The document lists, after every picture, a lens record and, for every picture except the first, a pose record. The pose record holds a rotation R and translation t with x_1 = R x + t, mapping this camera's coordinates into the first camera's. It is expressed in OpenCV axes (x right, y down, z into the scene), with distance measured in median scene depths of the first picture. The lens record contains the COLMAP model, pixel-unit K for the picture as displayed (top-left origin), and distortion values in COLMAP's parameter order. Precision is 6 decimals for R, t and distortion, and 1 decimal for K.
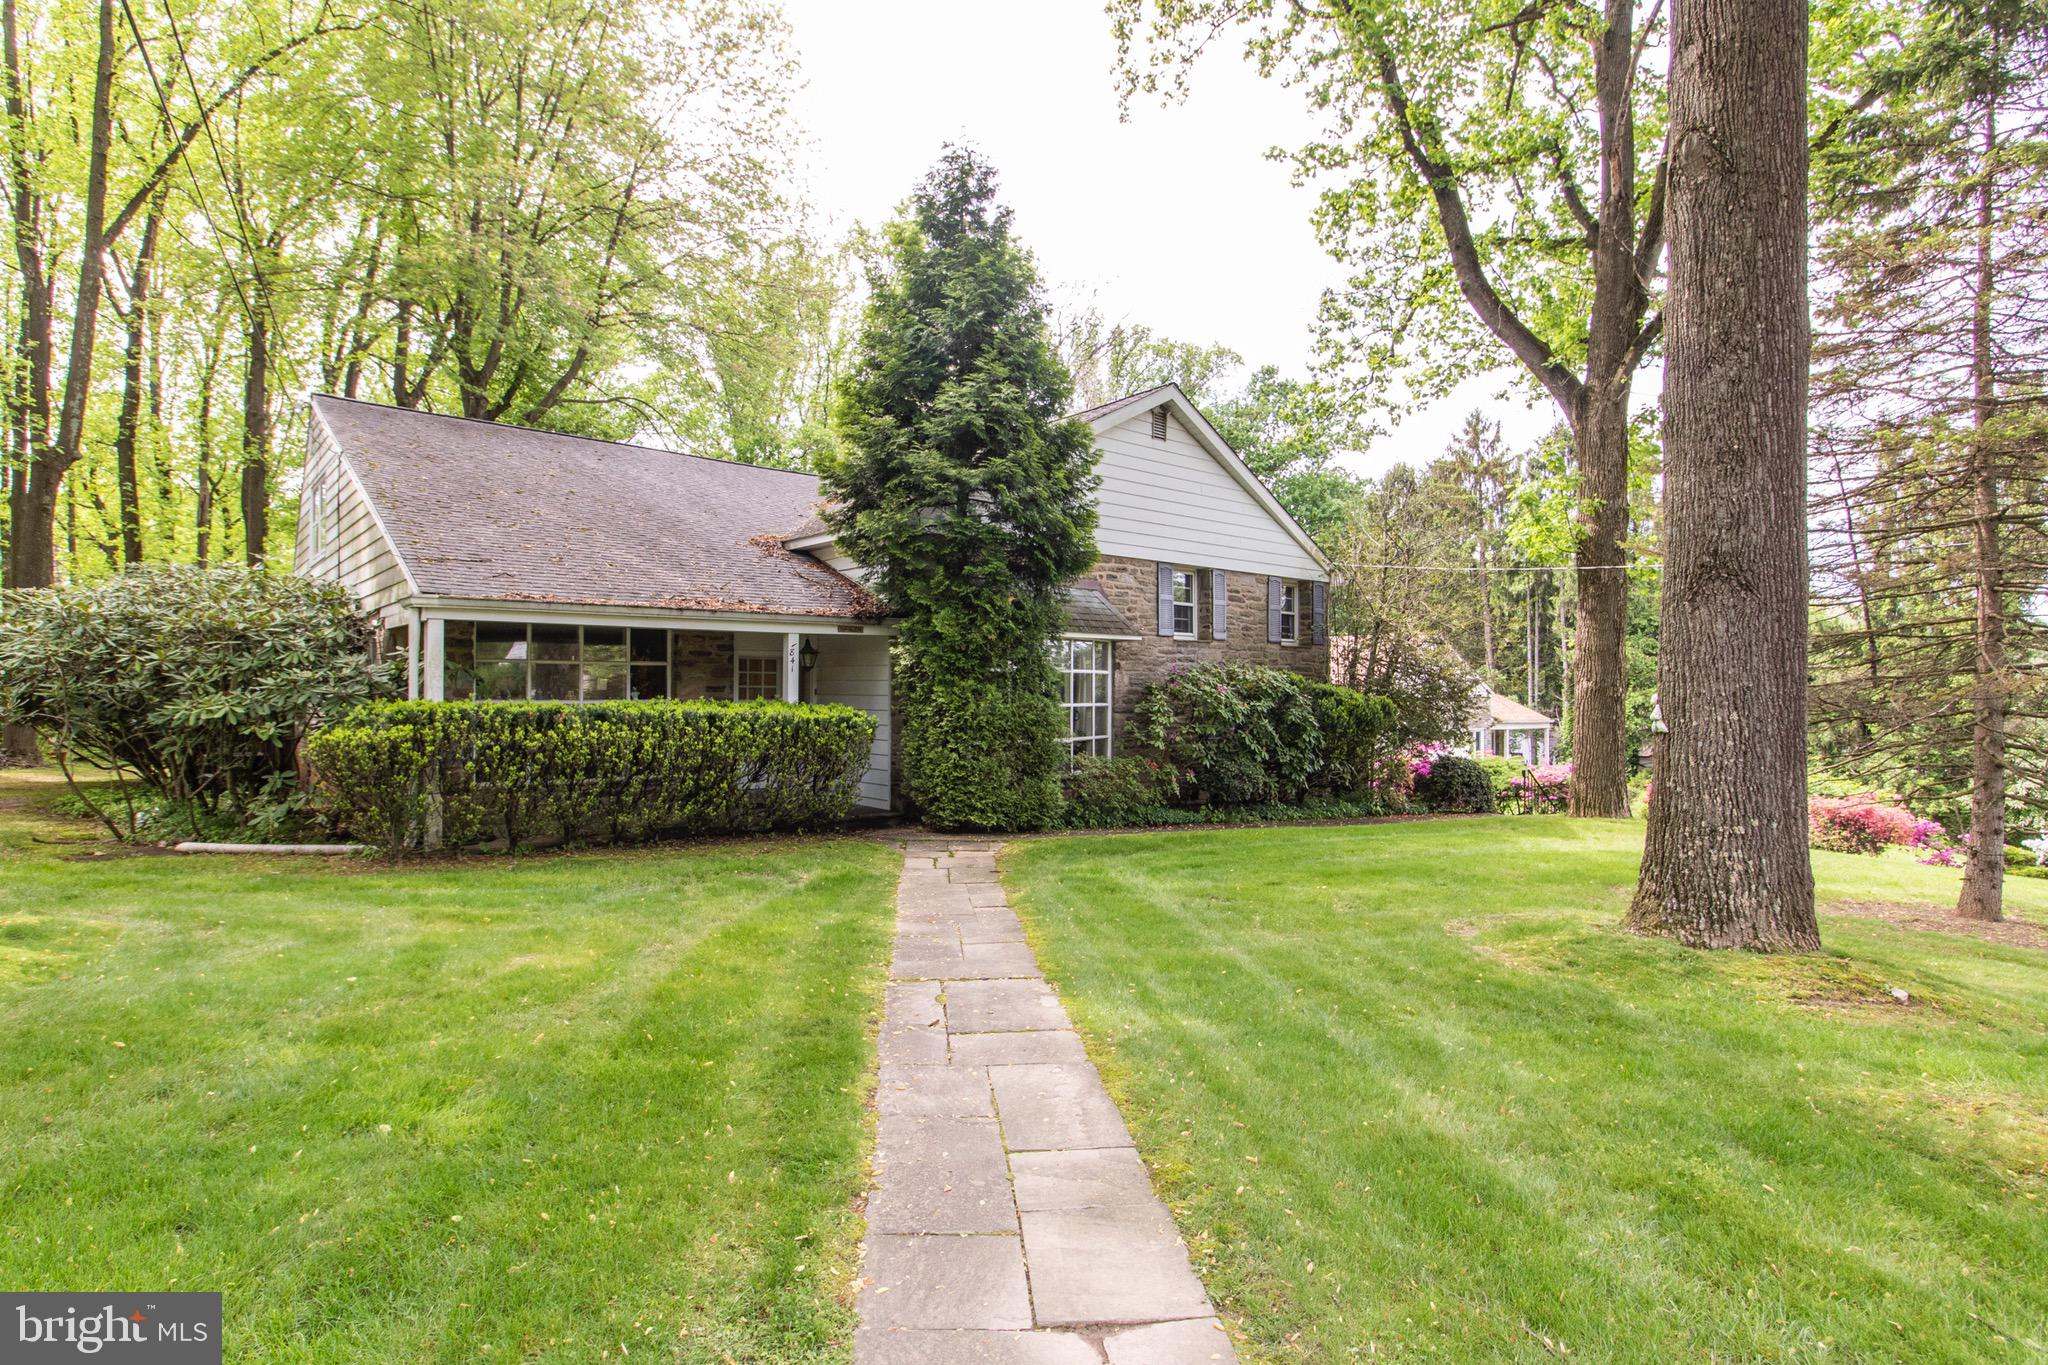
lens RADIAL K [[976.4, 0, 1024.0], [0, 976.4, 682.5], [0, 0, 1]] dist [-0.001249, 0.000309]
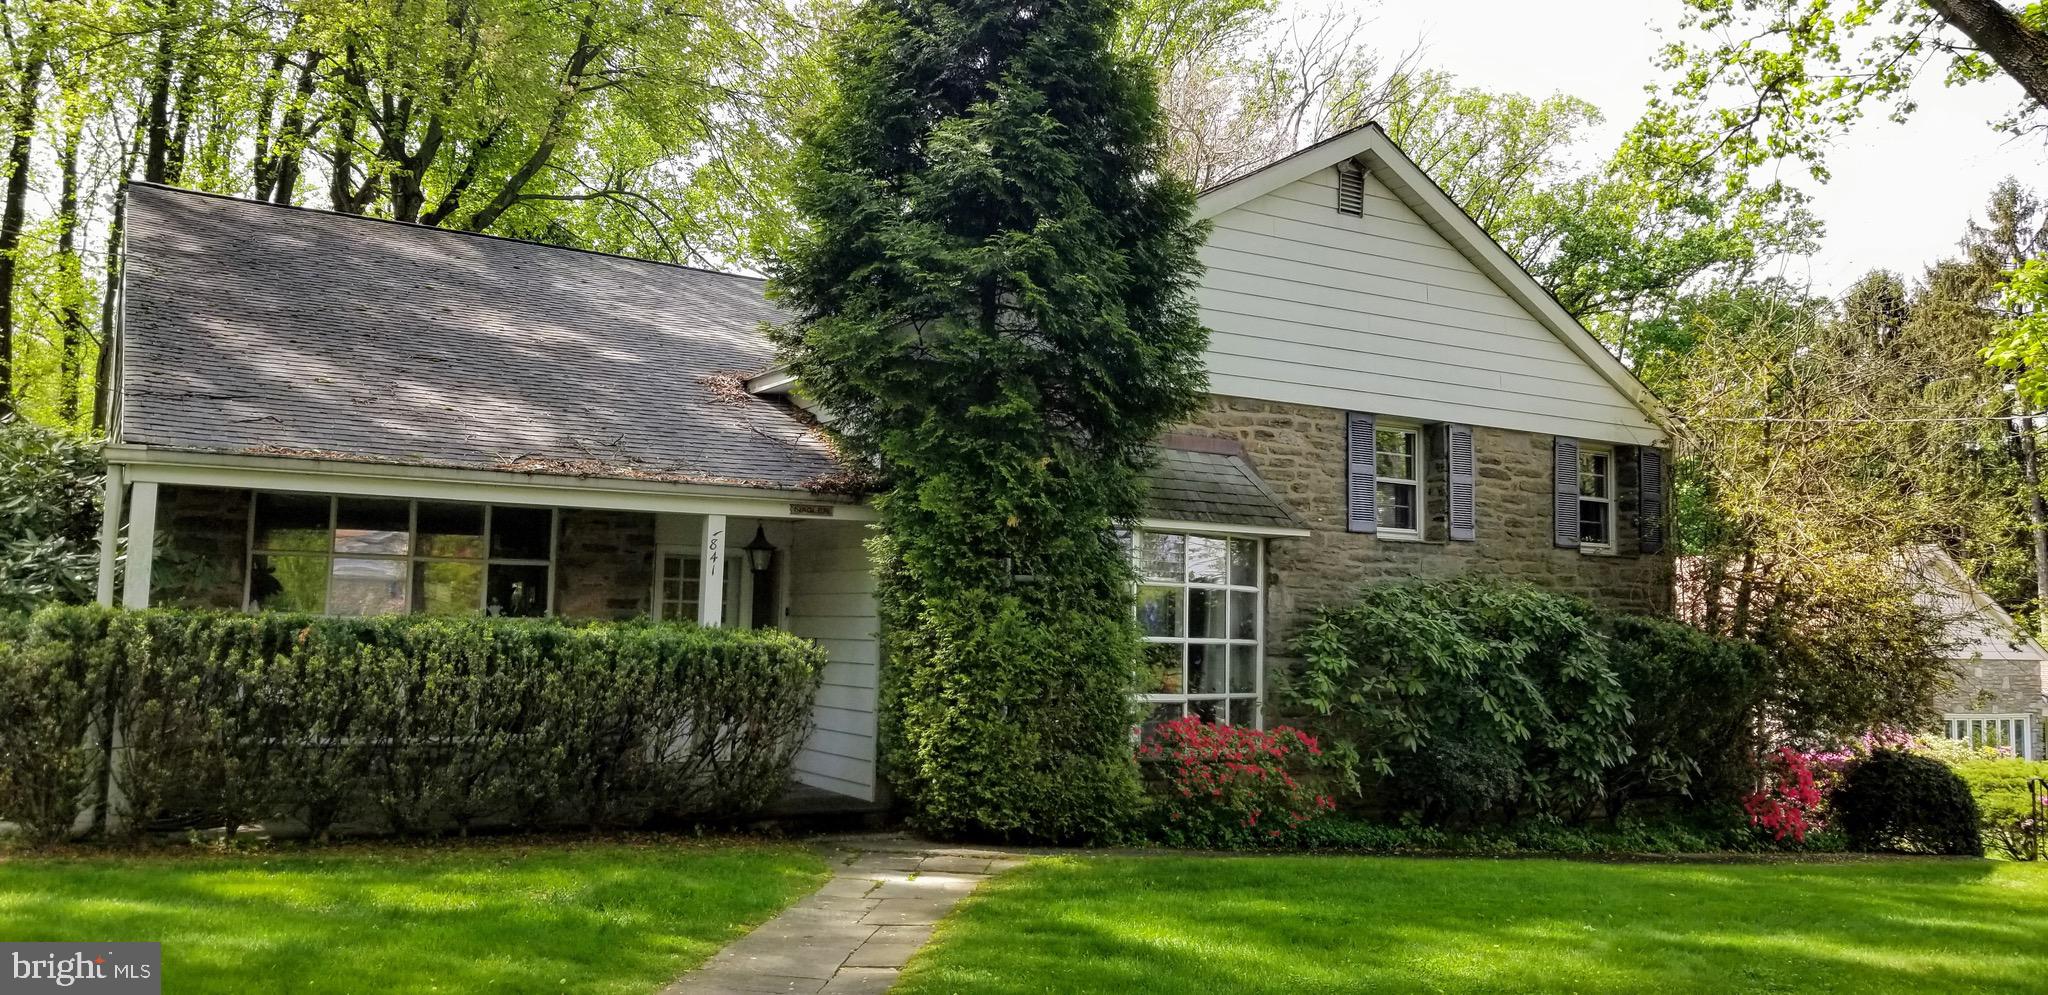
lens RADIAL K [[1494.3, 0, 1024.0], [0, 1494.3, 497.5], [0, 0, 1]] dist [0.134954, -0.189757]
pose [[0.988675, 0.003572, -0.150028, 0.089436], [-0.016151, 0.996443, -0.082706, 0.013491], [0.149199, 0.084193, 0.985216, 0.051016]]
